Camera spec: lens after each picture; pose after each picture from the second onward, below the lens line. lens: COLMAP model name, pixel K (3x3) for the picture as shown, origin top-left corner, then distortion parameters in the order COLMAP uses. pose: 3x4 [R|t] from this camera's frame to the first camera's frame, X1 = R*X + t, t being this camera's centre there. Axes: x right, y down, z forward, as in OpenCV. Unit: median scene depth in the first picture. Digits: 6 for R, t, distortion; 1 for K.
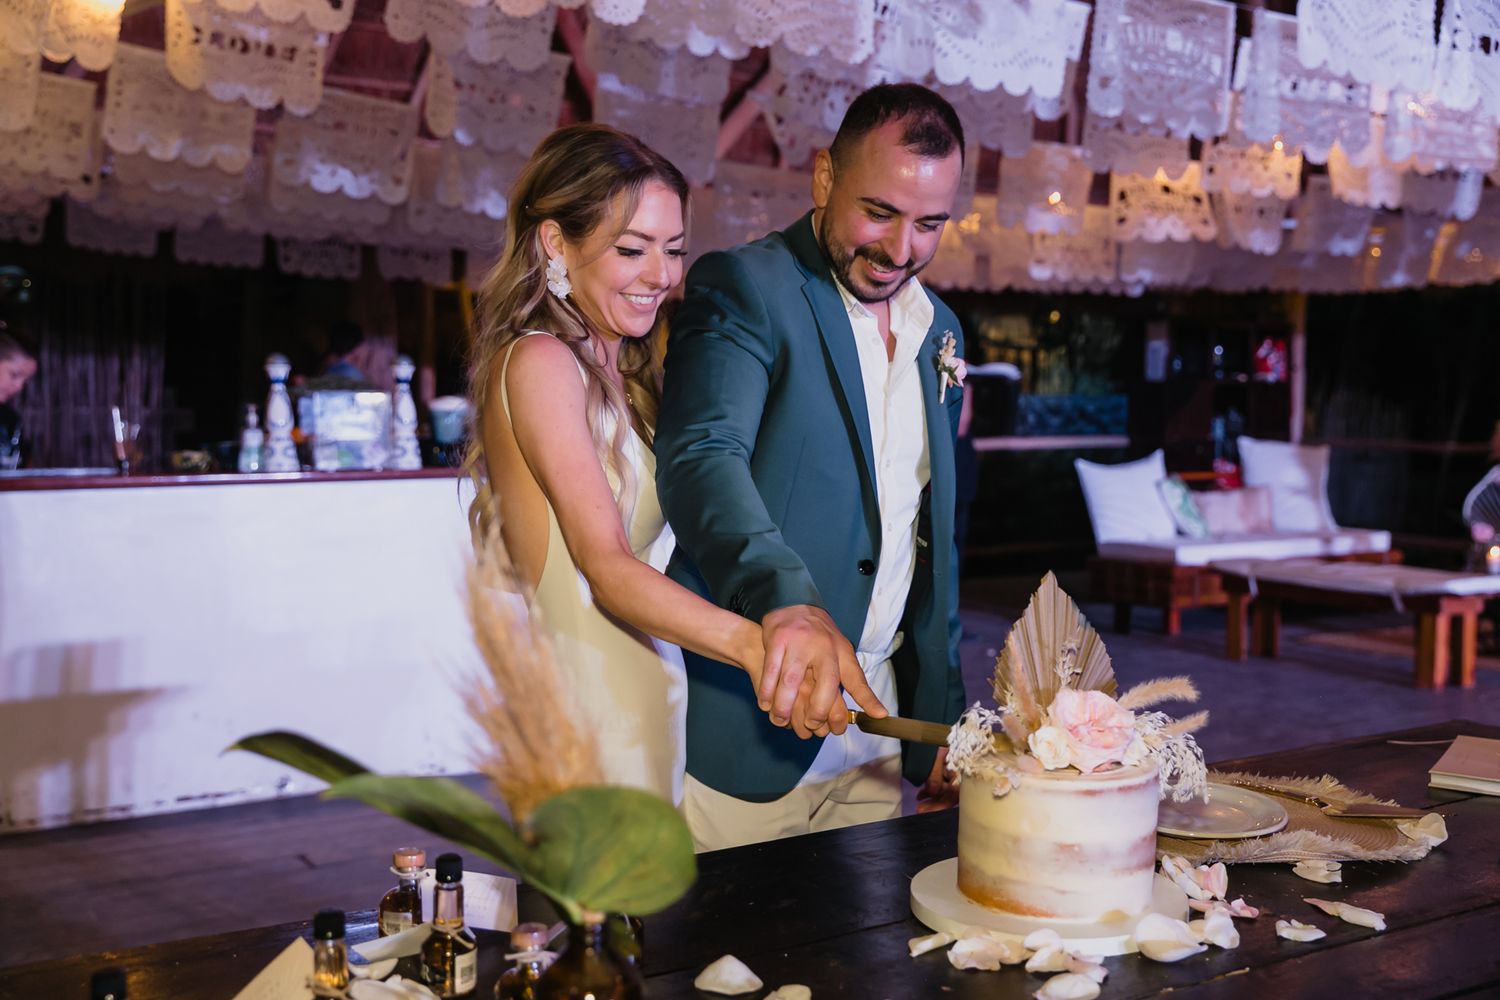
lens RADIAL K [[1647.9, 0, 750.0], [0, 1647.9, 500.0], [0, 0, 1]] dist [0.010892, 0.019929]
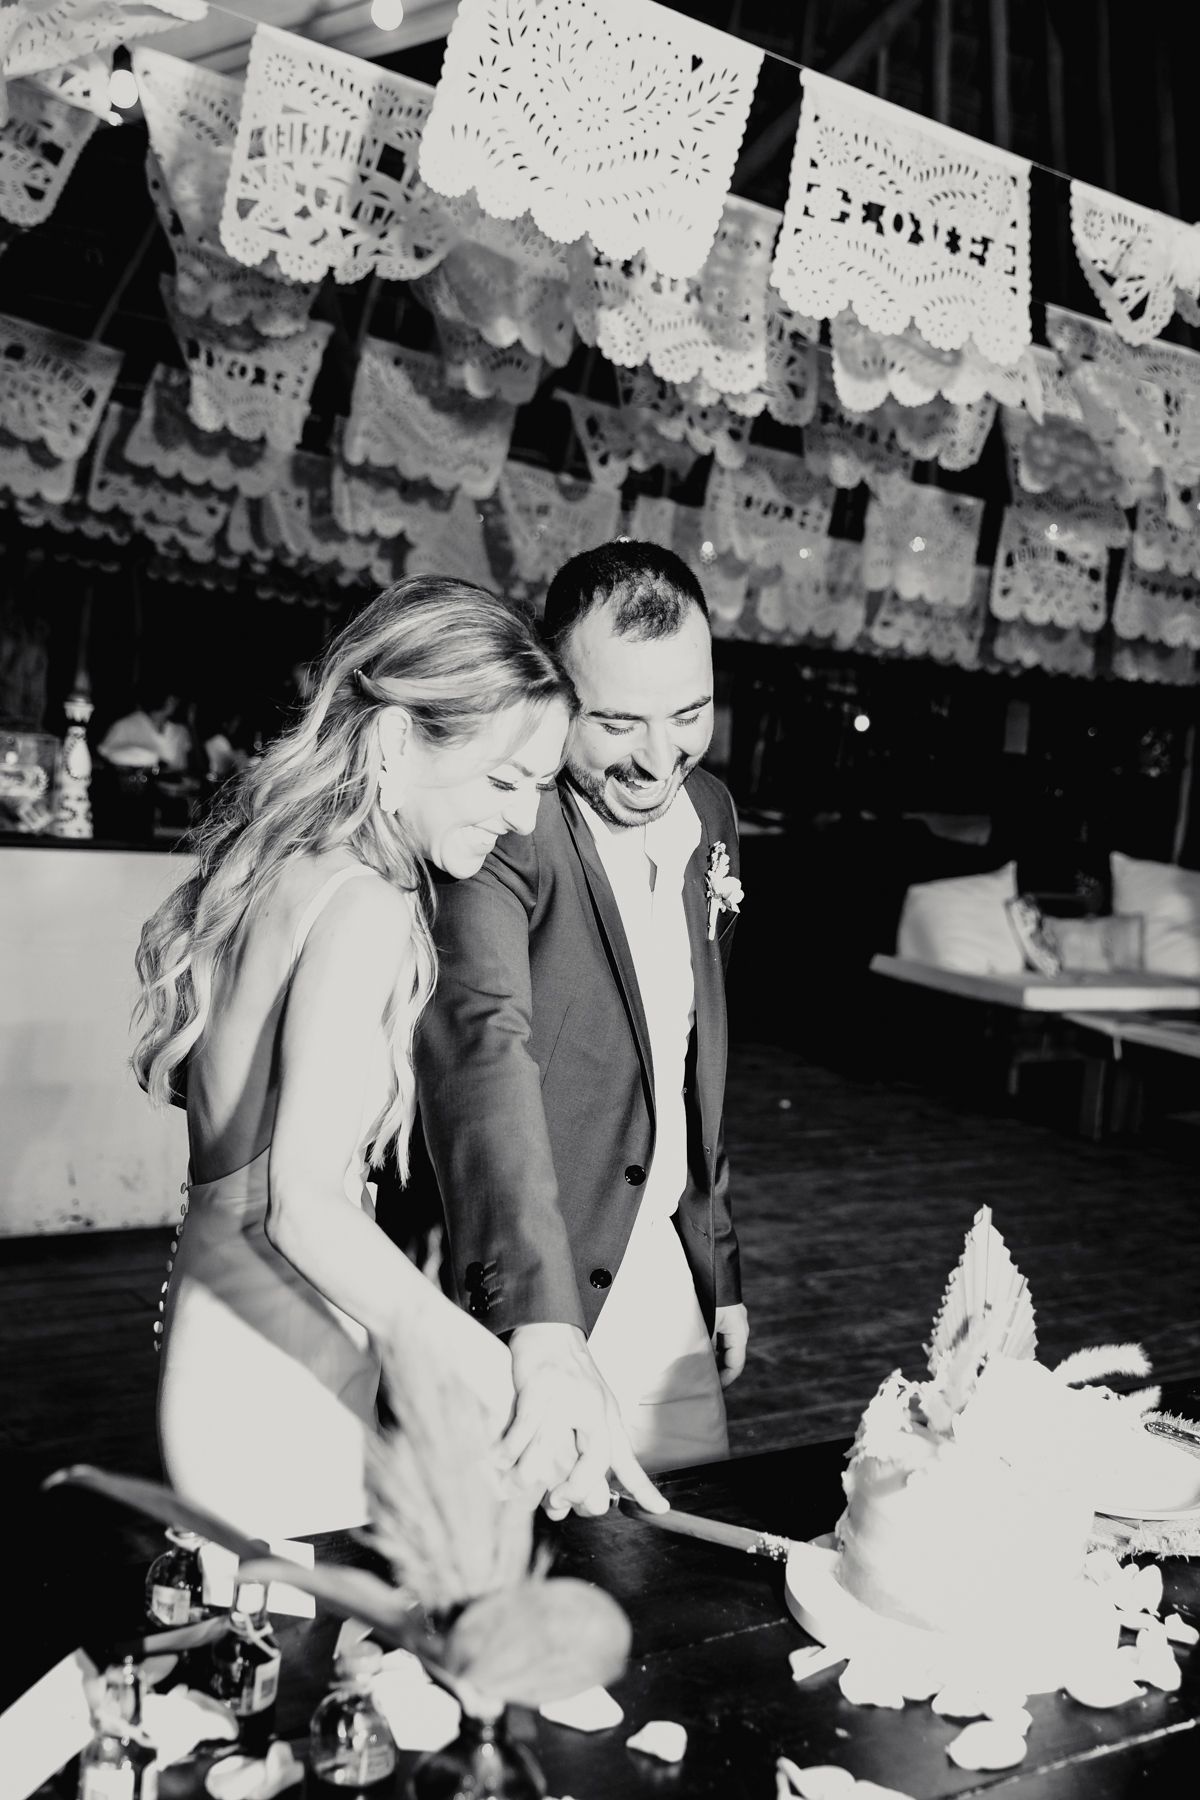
lens RADIAL K [[2130.8, 0, 600.0], [0, 2130.8, 900.0], [0, 0, 1]] dist [0.008977, 0.037581]
pose [[0.994090, 0.081370, 0.071860, -0.098768], [-0.083805, 0.995983, 0.031537, -0.126309], [-0.069005, -0.037373, 0.996916, -0.043484]]
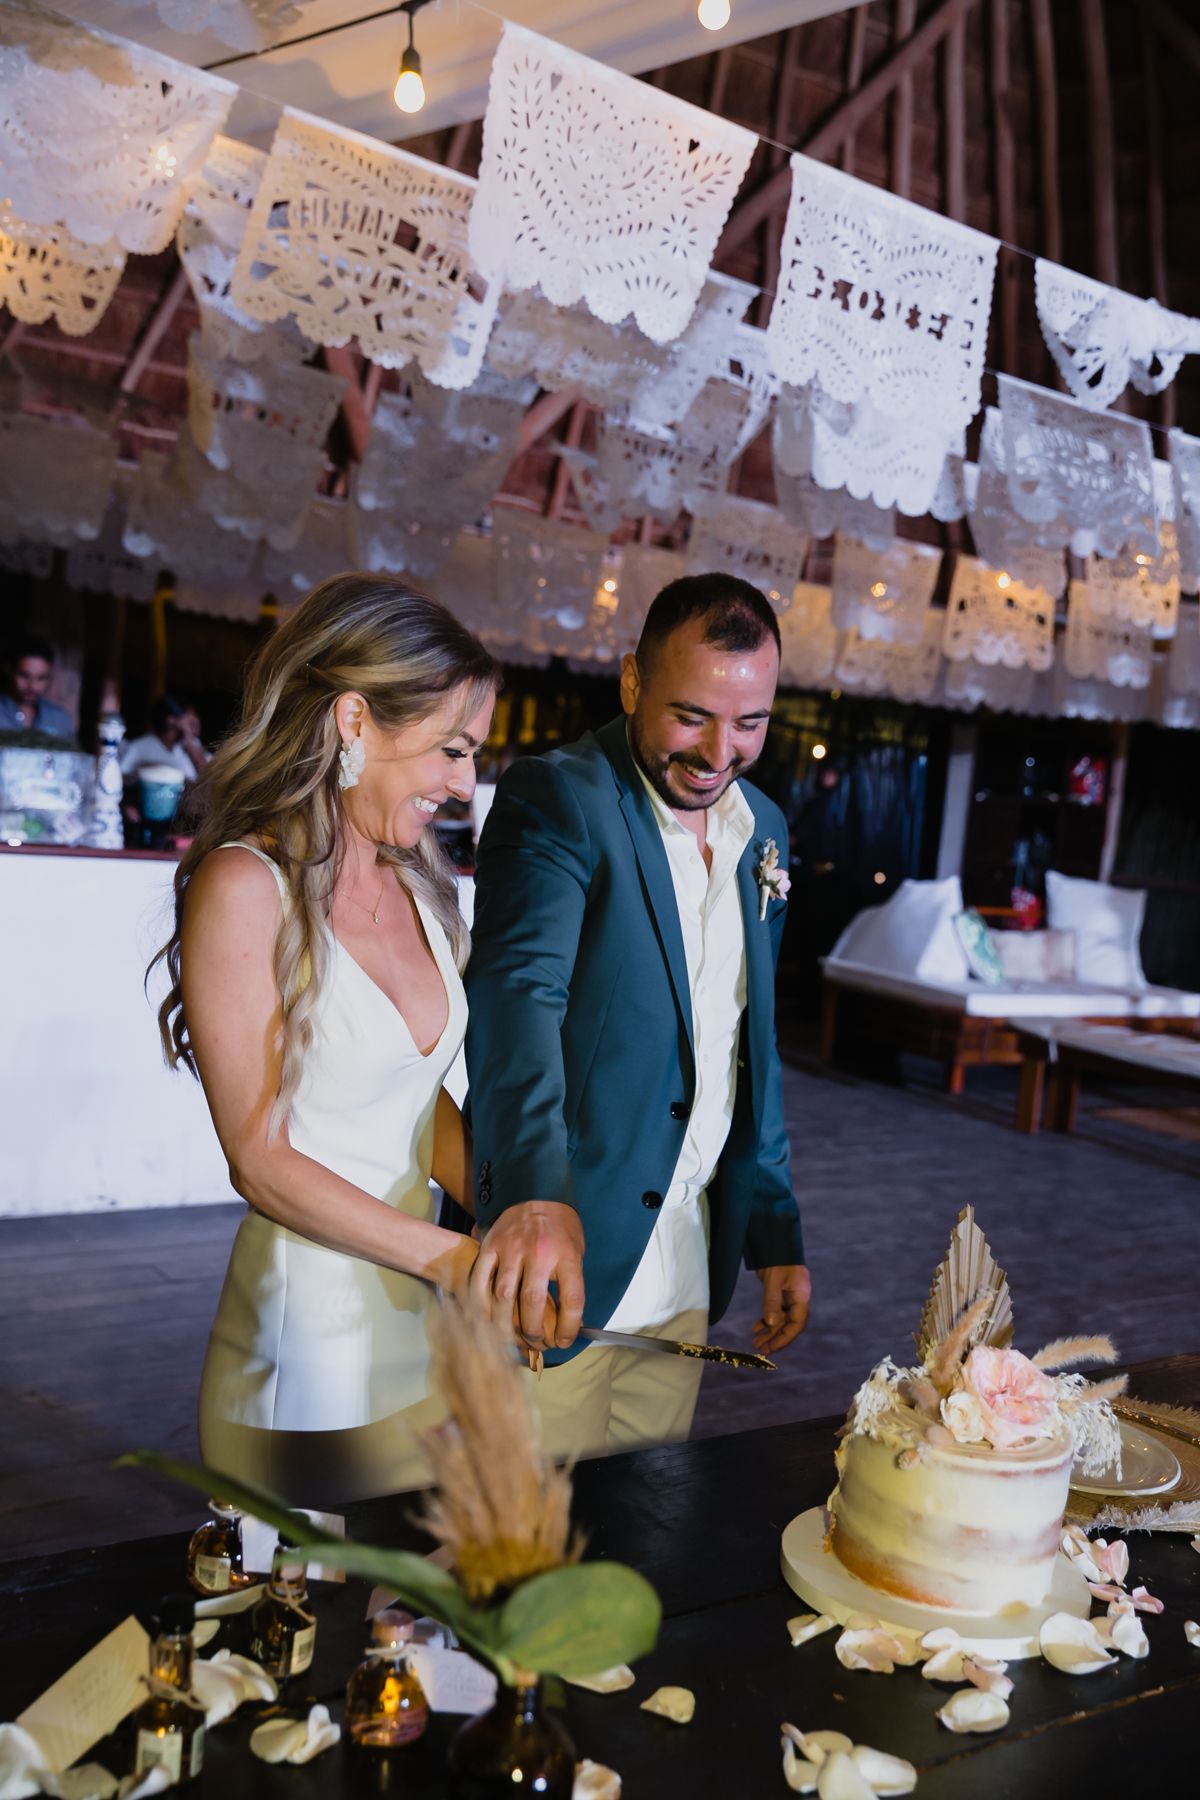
lens RADIAL K [[1936.6, 0, 597.1], [0, 1936.6, 882.9], [0, 0, 1]] dist [0.023898, 0.010229]
pose [[0.992070, 0.094167, 0.083242, -0.121212], [-0.095945, 0.995231, 0.017615, -0.128607], [-0.081186, -0.025462, 0.996374, -0.024344]]
